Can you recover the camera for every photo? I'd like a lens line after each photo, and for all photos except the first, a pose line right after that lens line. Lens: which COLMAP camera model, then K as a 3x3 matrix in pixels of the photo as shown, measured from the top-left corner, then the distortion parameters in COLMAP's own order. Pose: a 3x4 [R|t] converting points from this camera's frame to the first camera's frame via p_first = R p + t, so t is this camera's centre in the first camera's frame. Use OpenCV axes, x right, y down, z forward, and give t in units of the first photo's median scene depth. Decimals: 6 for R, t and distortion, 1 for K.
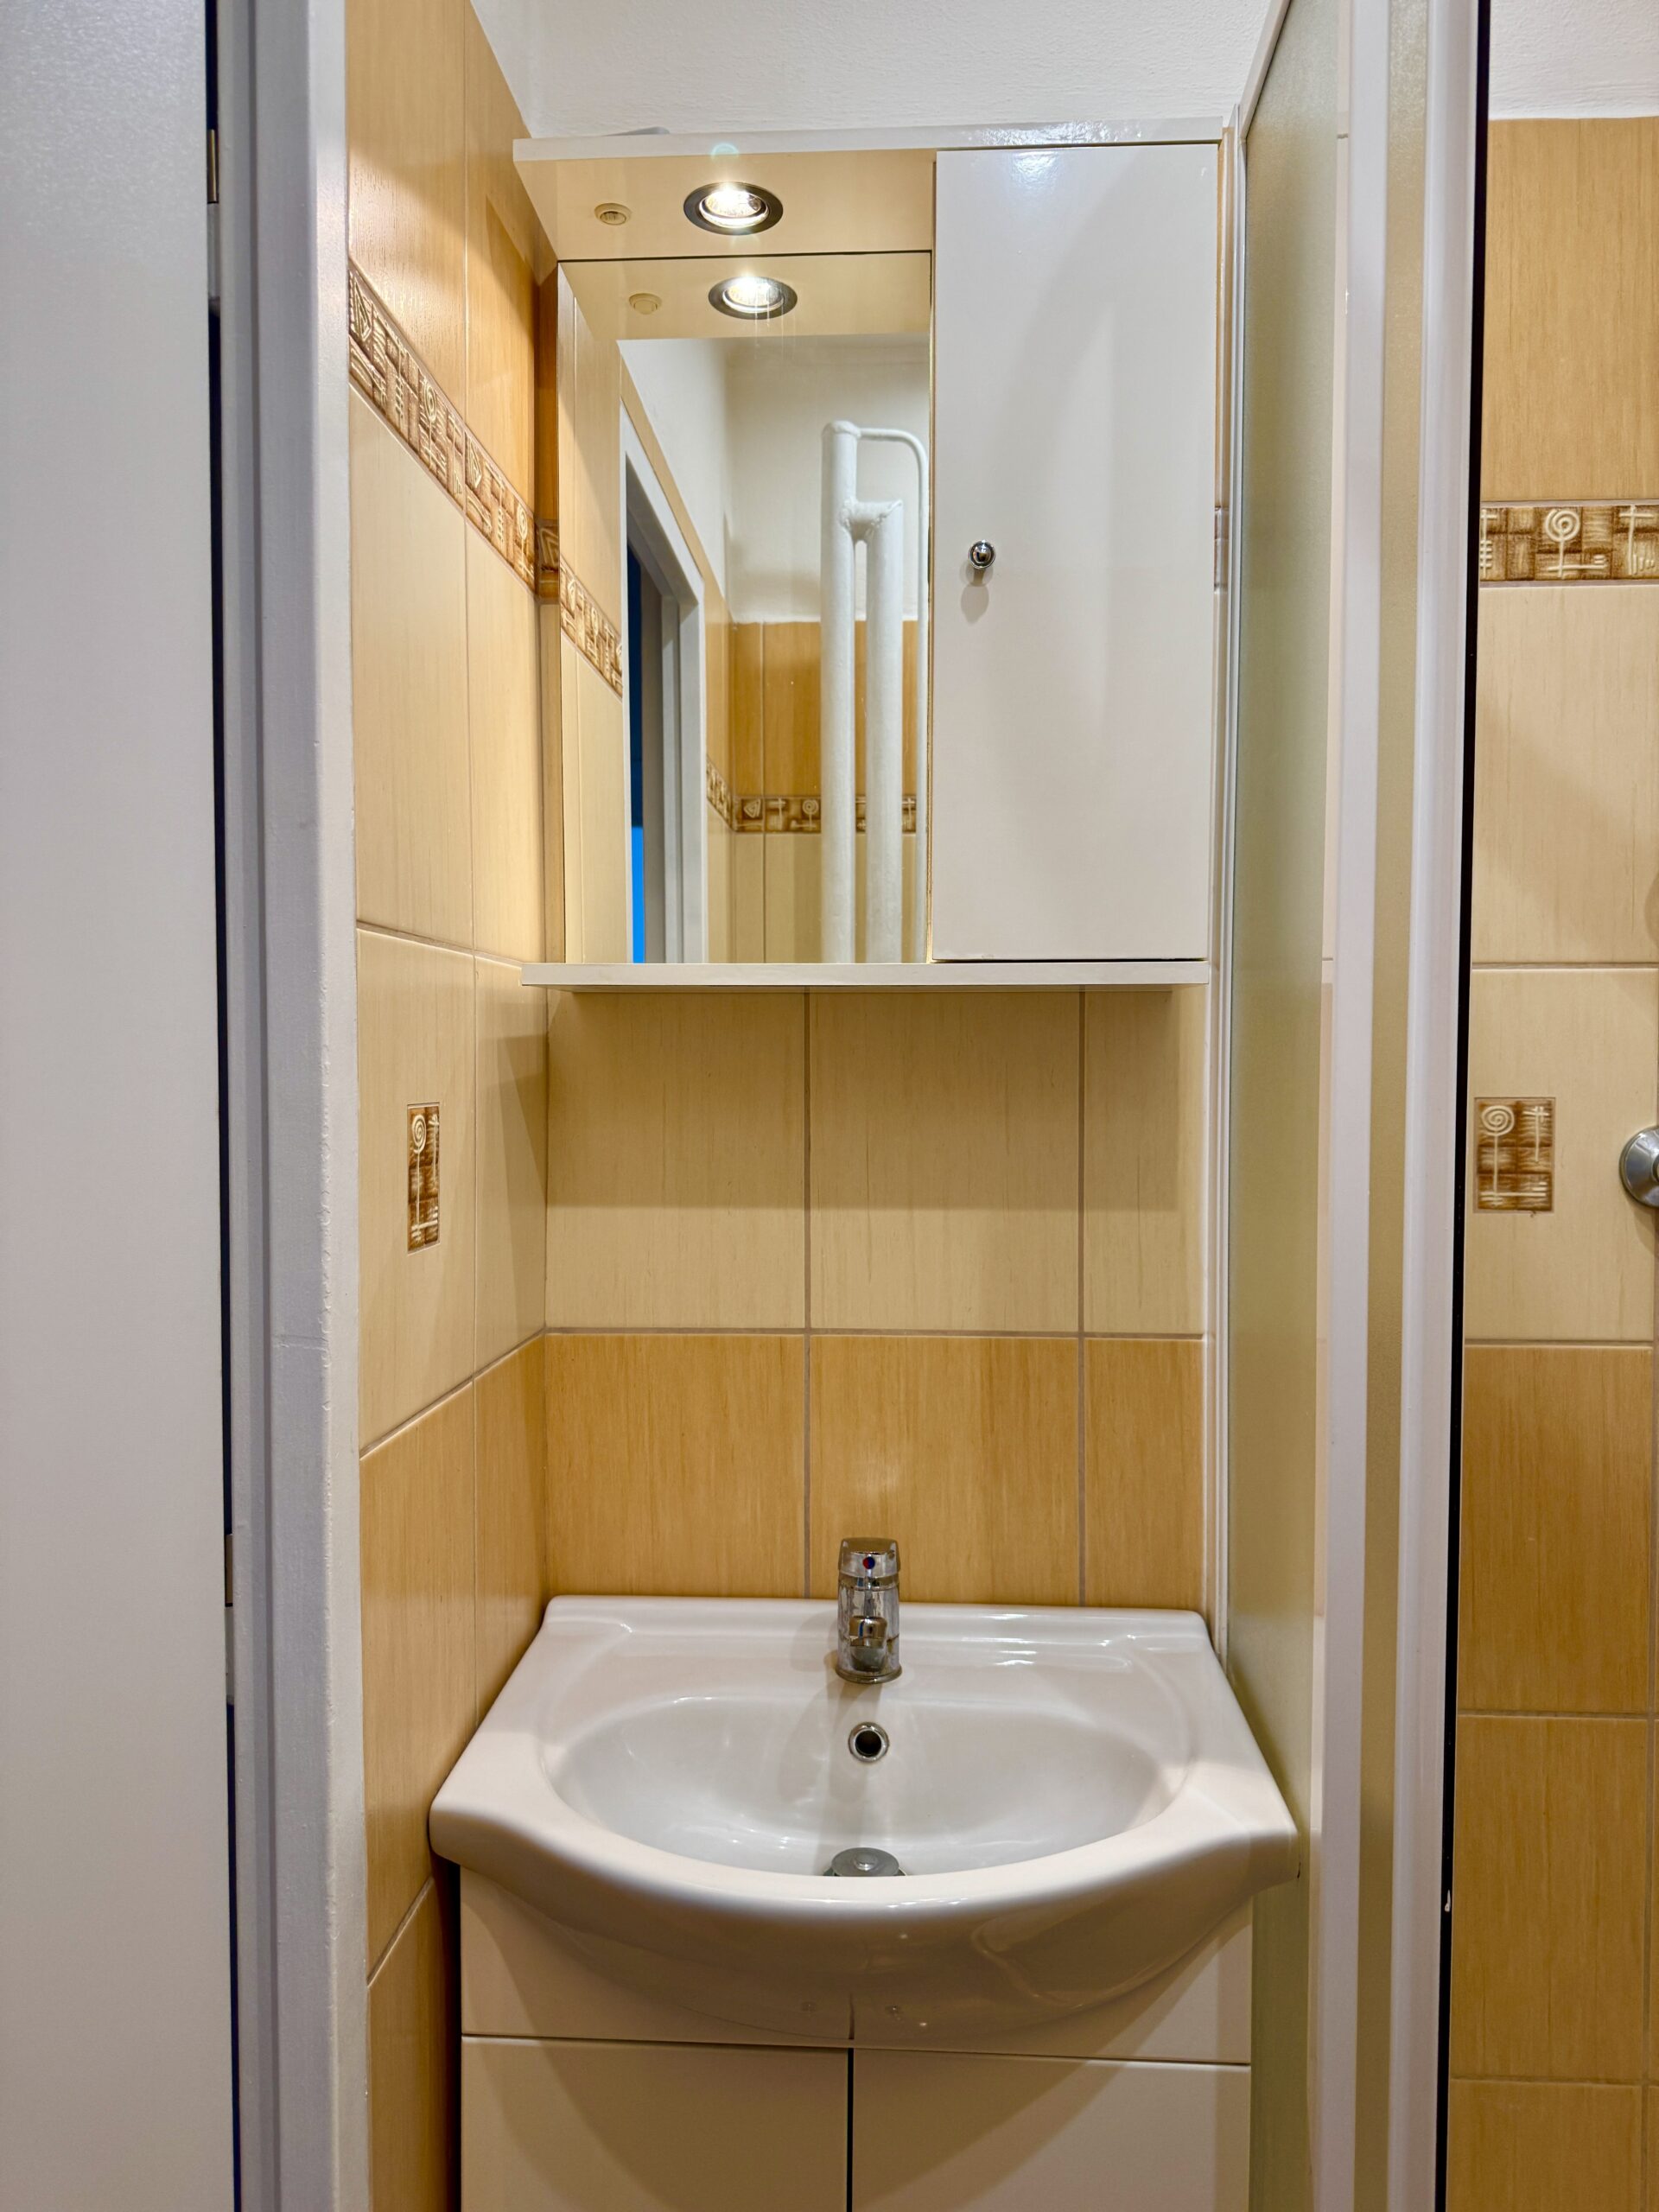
lens RADIAL K [[1582.7, 0, 829.7], [0, 1582.7, 1098.4], [0, 0, 1]] dist [0.052855, -0.003066]
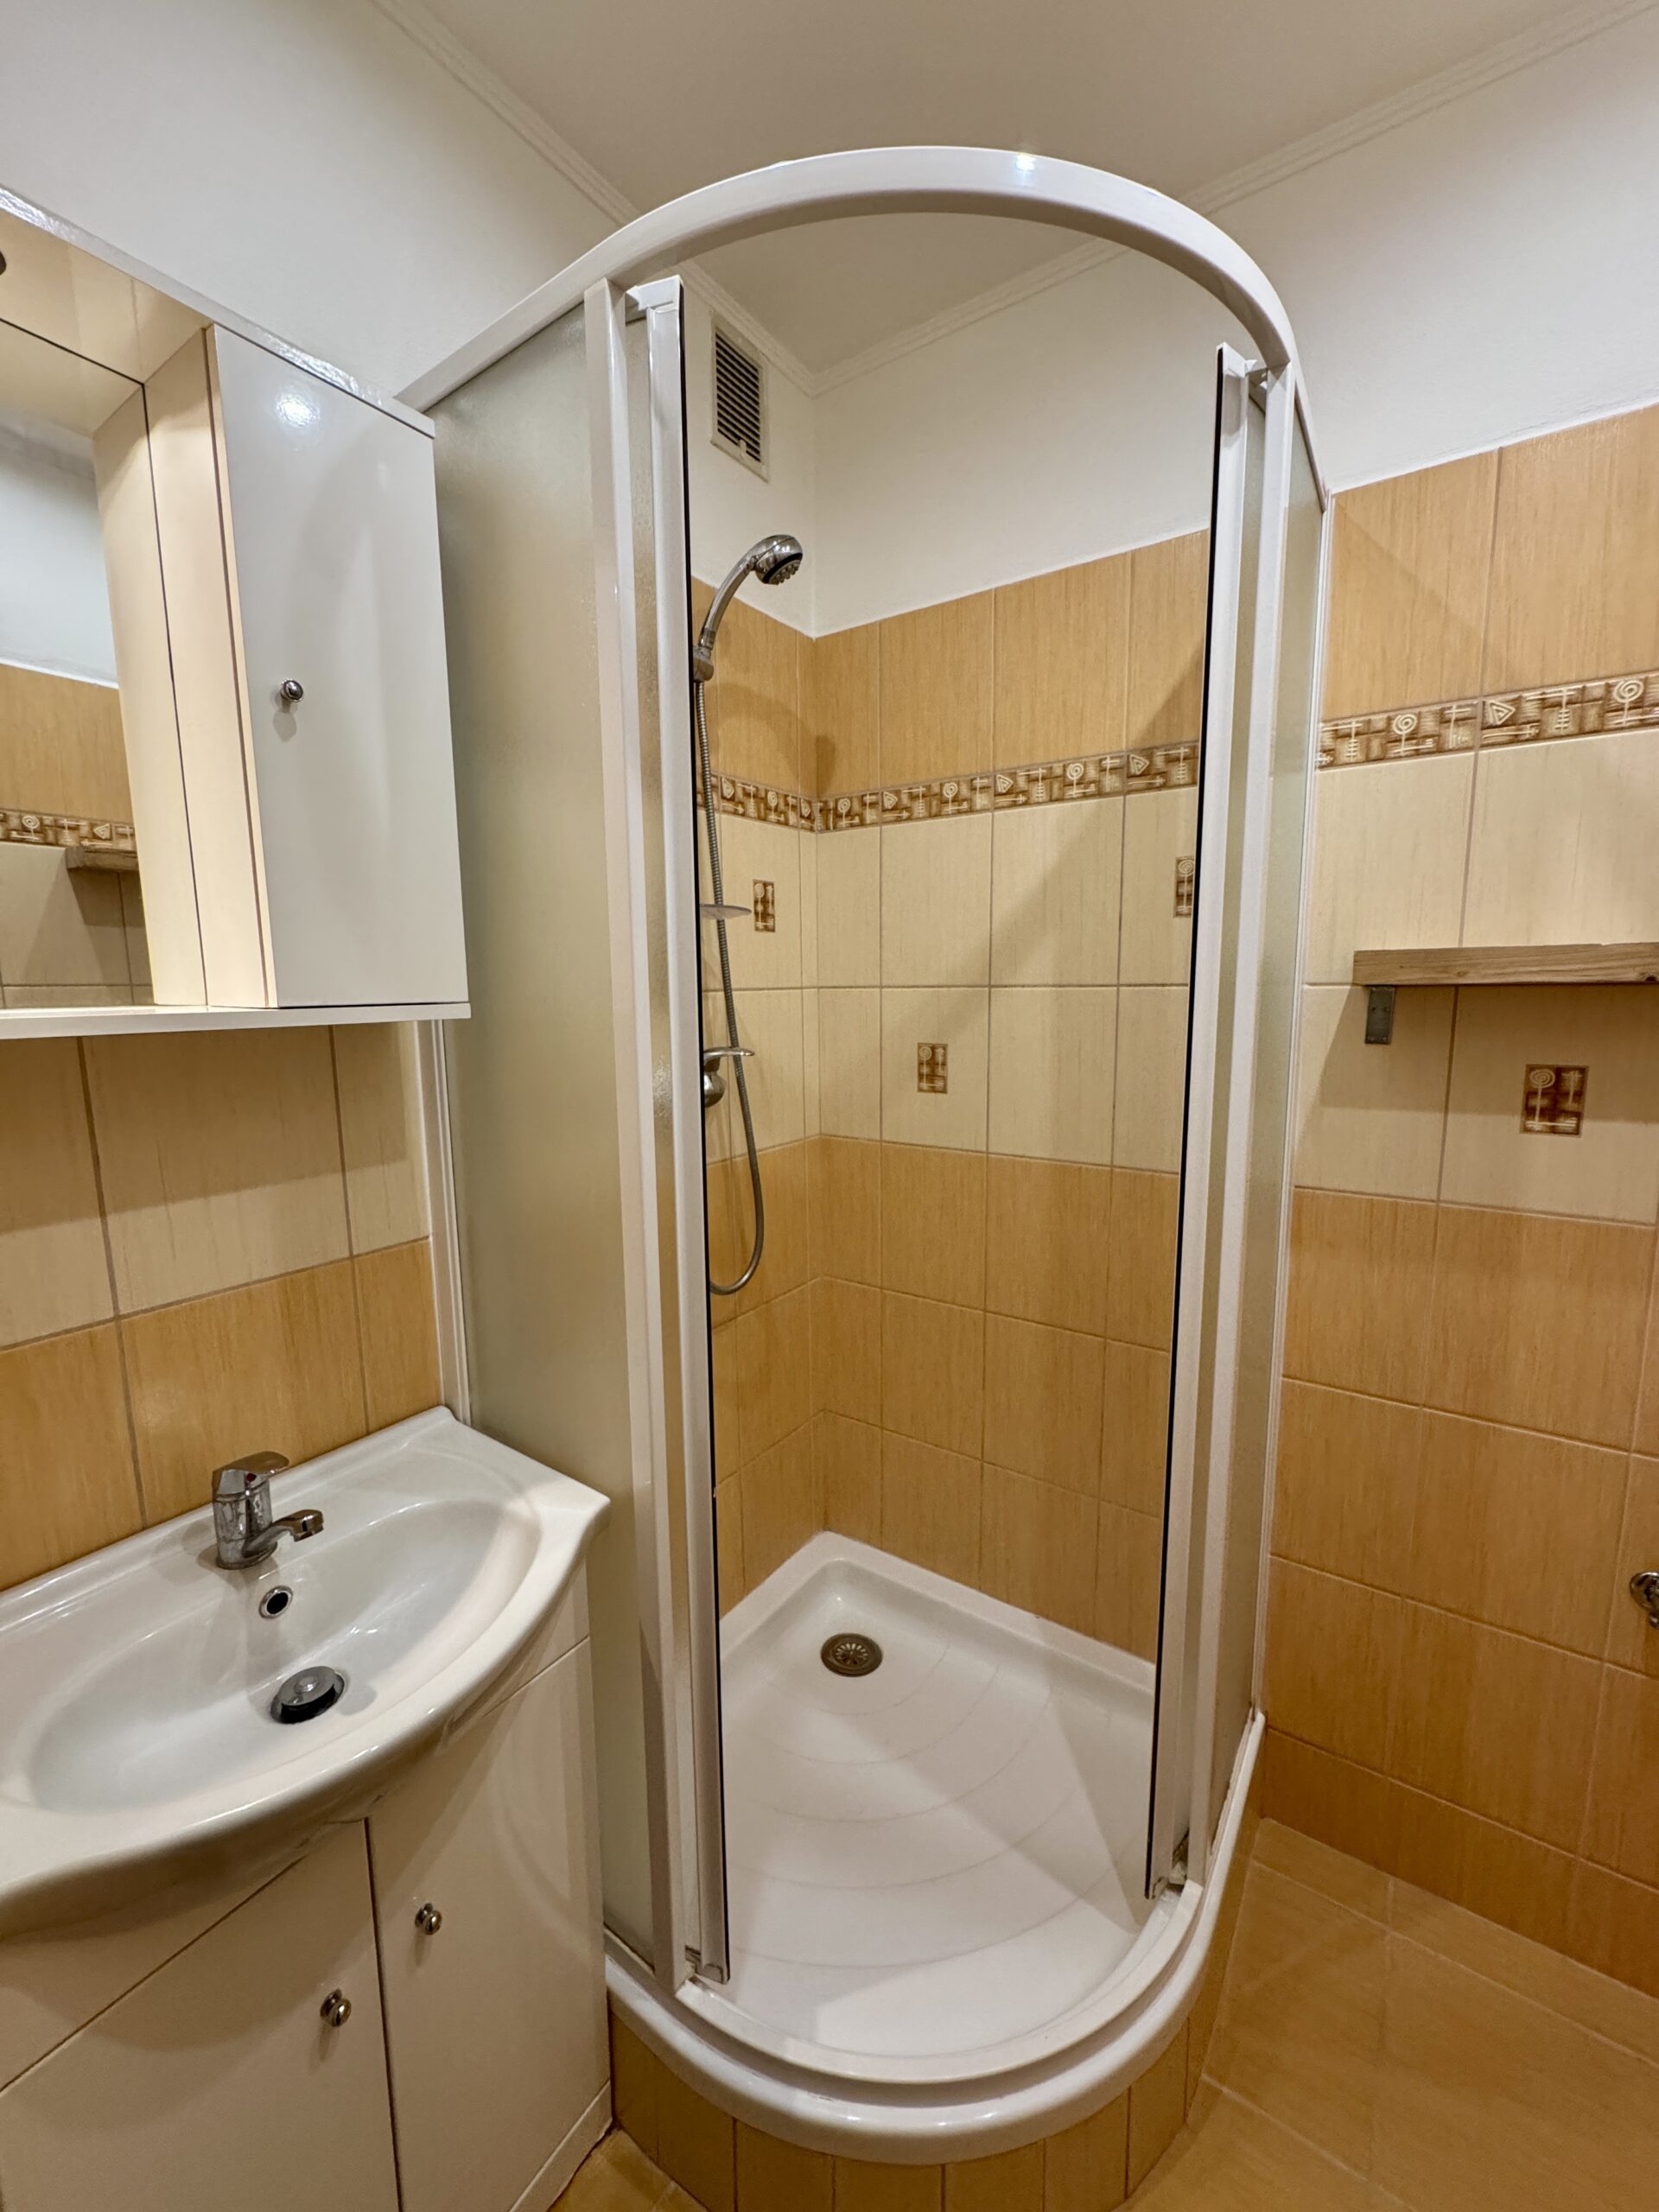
lens RADIAL K [[888.2, 0, 825.6], [0, 888.2, 1105.7], [0, 0, 1]] dist [-0.004272, 0.000395]
pose [[0.520124, -0.129848, 0.844163, -0.278082], [0.039088, 0.990959, 0.128344, -0.073367], [-0.853196, -0.033758, 0.520497, 0.222503]]
